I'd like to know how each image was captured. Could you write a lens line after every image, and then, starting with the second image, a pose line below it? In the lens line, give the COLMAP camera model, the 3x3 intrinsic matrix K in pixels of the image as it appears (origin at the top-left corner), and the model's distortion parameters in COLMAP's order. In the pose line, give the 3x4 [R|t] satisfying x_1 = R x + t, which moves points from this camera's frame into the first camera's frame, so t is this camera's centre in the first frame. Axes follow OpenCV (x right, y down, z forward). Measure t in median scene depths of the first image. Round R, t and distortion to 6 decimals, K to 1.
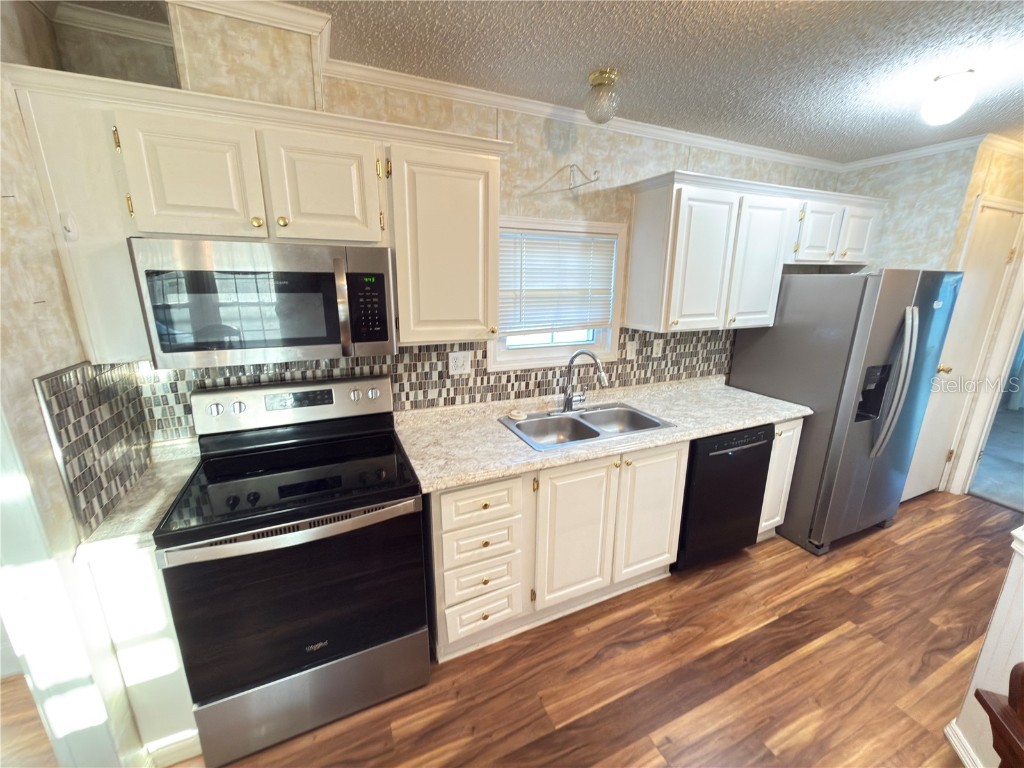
lens RADIAL K [[409.6, 0, 513.2], [0, 409.6, 384.1], [0, 0, 1]] dist [0.000244, 0.000158]
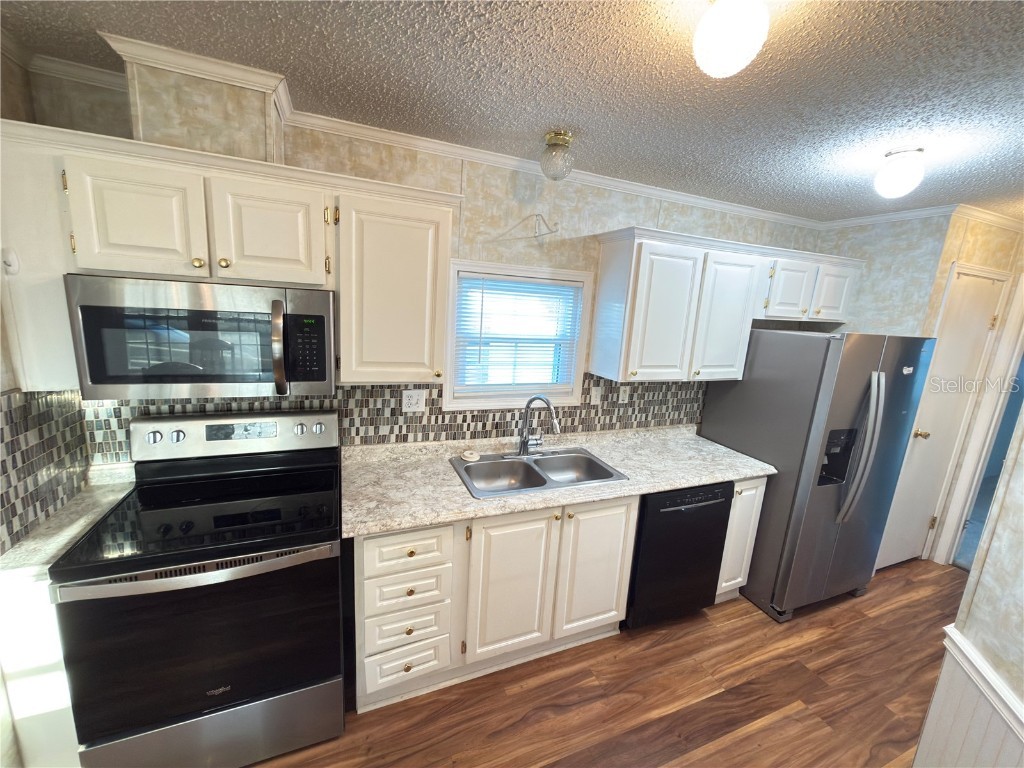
lens RADIAL K [[409.6, 0, 512.1], [0, 409.6, 384.5], [0, 0, 1]] dist [0.000244, 0.000158]
pose [[0.997742, 0.061889, -0.026073, 0.138857], [-0.063218, 0.996555, -0.053682, -0.054725], [0.022661, 0.055209, 0.998218, 0.001334]]
